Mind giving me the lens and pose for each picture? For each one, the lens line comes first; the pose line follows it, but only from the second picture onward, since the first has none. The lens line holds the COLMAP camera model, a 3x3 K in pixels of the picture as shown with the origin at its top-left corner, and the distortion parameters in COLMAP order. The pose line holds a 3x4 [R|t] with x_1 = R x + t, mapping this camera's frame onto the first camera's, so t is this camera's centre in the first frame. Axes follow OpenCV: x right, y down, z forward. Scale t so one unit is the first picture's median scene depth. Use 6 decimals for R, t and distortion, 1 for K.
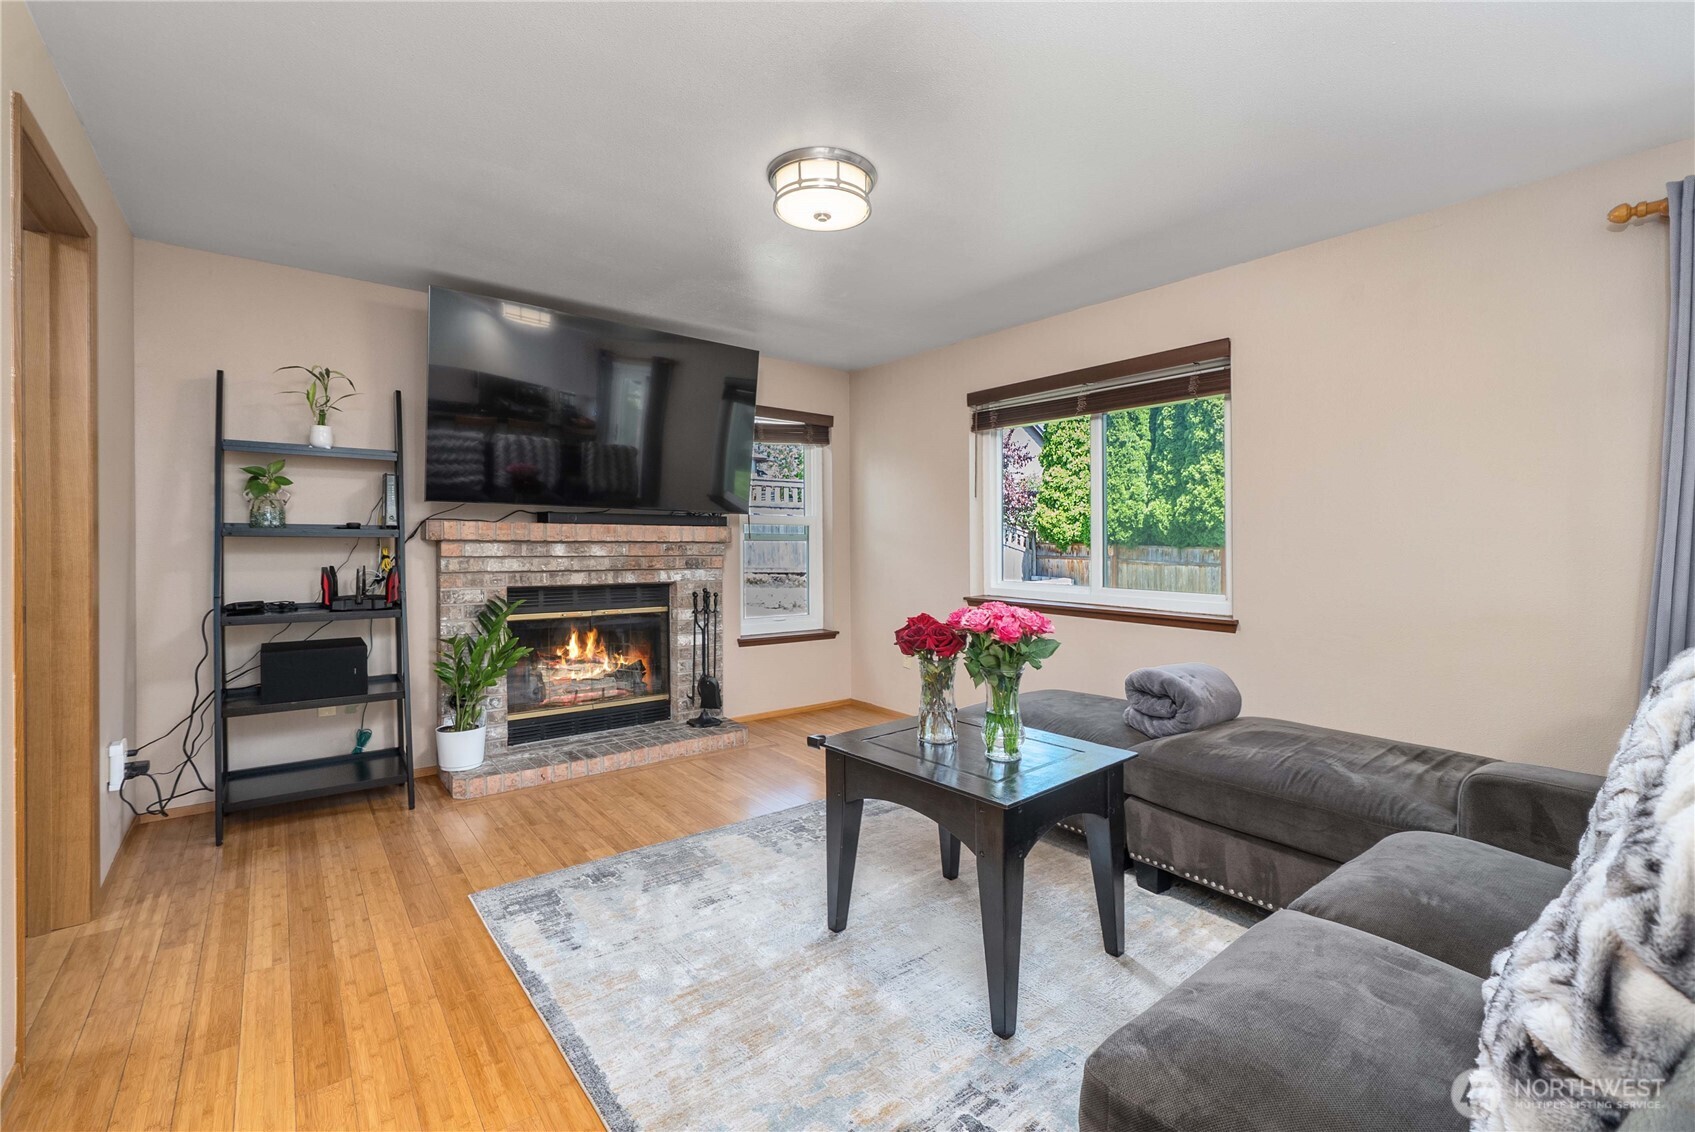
lens RADIAL K [[717.4, 0, 847.5], [0, 717.4, 566.0], [0, 0, 1]] dist [-0.002030, -0.000329]
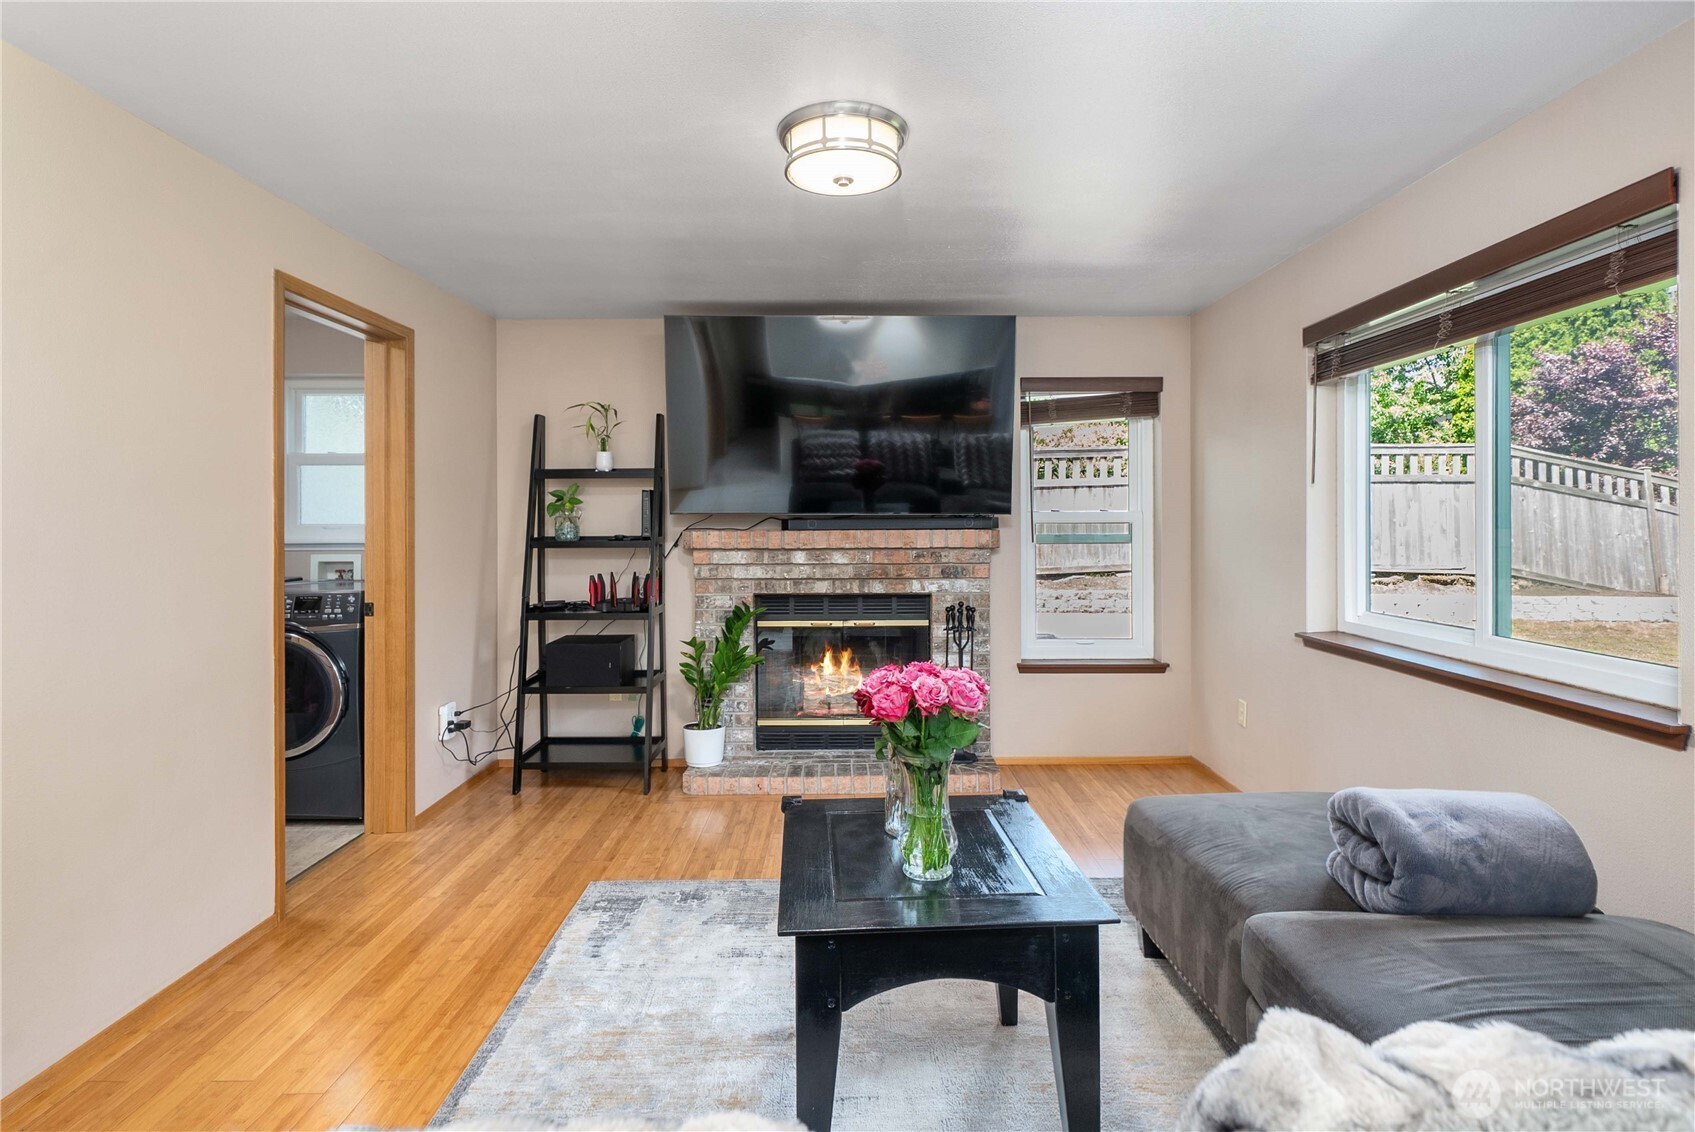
lens RADIAL K [[845.3, 0, 851.5], [0, 845.3, 550.5], [0, 0, 1]] dist [0.003744, 0.000503]
pose [[0.789422, 0.008923, -0.613786, 0.386232], [-0.010006, 0.999949, 0.001668, -0.036959], [0.613769, 0.004825, 0.789471, 0.145692]]
